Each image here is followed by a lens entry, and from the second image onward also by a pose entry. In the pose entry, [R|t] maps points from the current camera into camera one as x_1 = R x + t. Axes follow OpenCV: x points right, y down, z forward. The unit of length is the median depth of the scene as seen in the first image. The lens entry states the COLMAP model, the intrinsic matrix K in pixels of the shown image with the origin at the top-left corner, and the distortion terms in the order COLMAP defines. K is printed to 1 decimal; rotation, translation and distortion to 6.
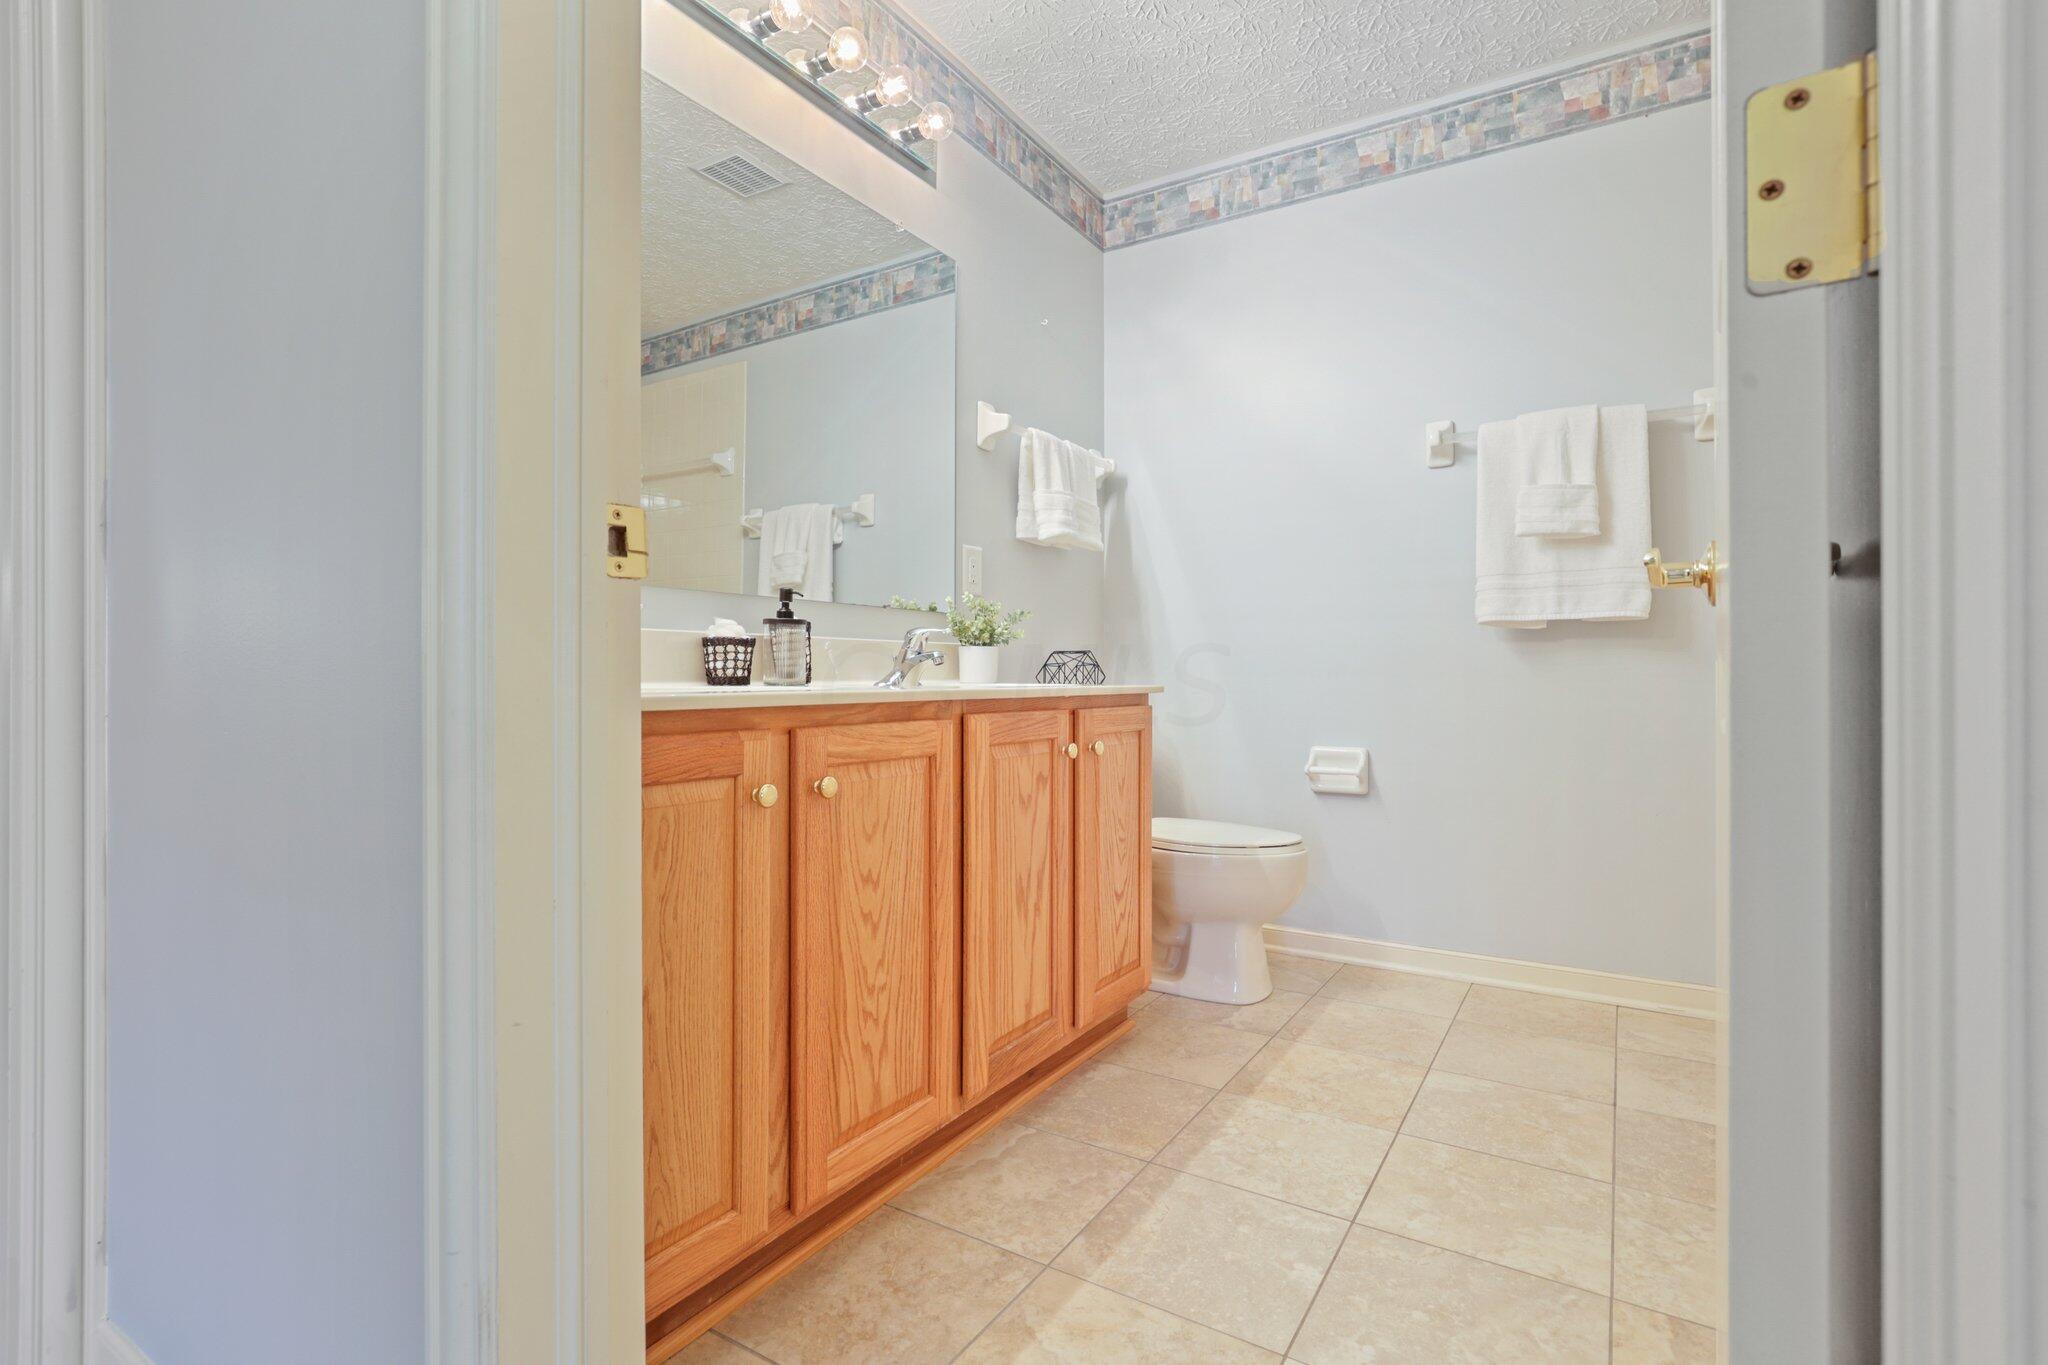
lens RADIAL K [[949.6, 0, 1015.6], [0, 949.6, 673.3], [0, 0, 1]] dist [-0.026578, 0.000755]
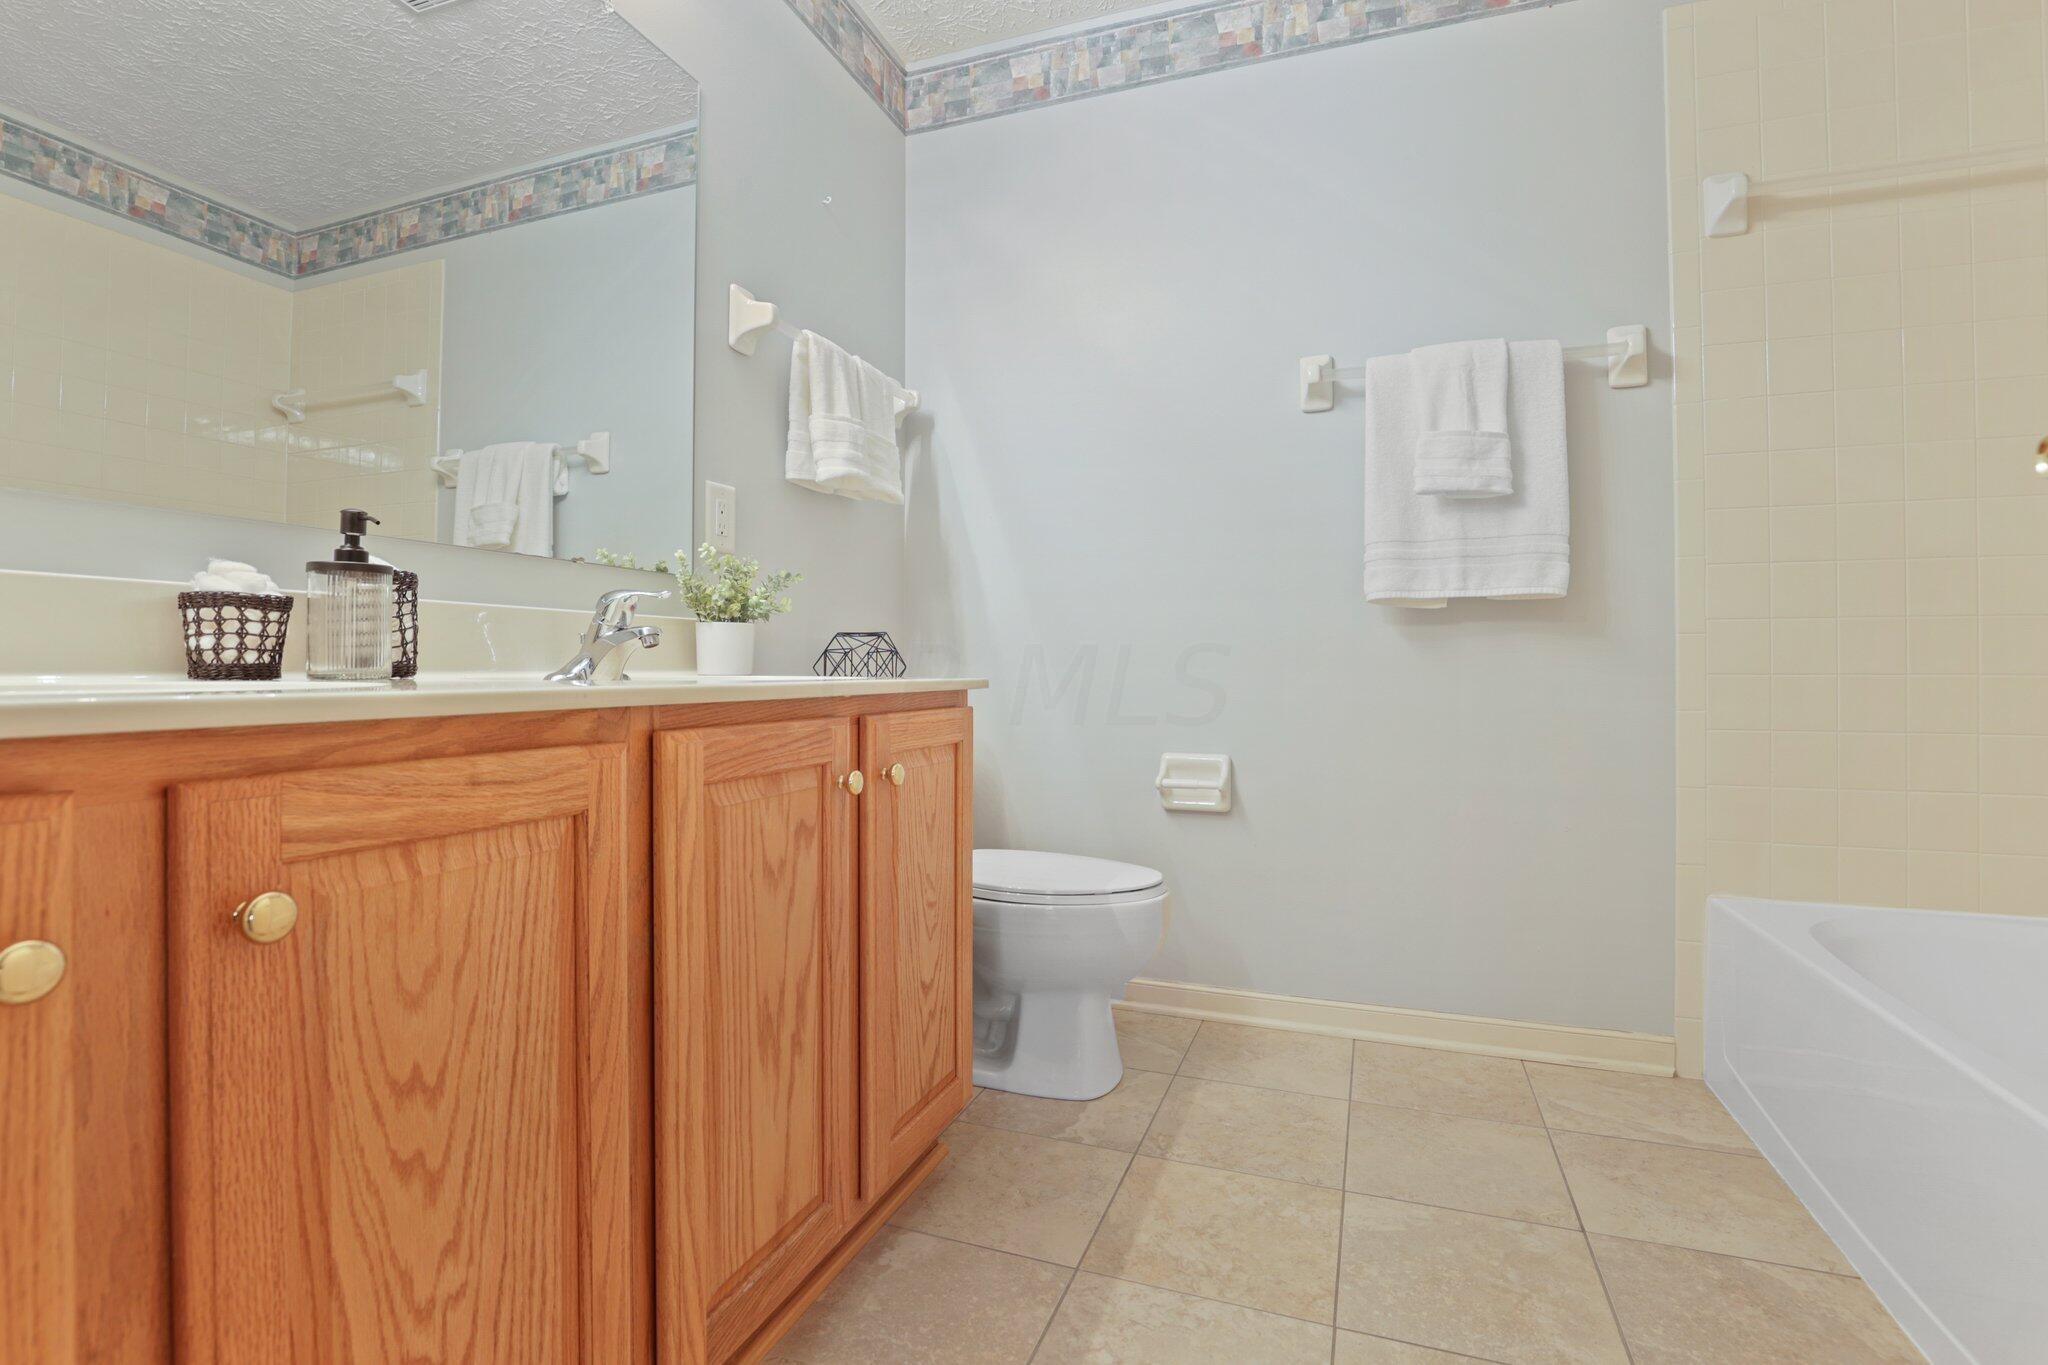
lens RADIAL K [[949.6, 0, 1015.6], [0, 949.6, 673.3], [0, 0, 1]] dist [-0.026578, 0.000755]
pose [[0.977946, -0.000049, 0.208860, 0.025140], [-0.001844, 0.999959, 0.008872, 0.002466], [-0.208852, -0.009061, 0.977905, 0.278363]]
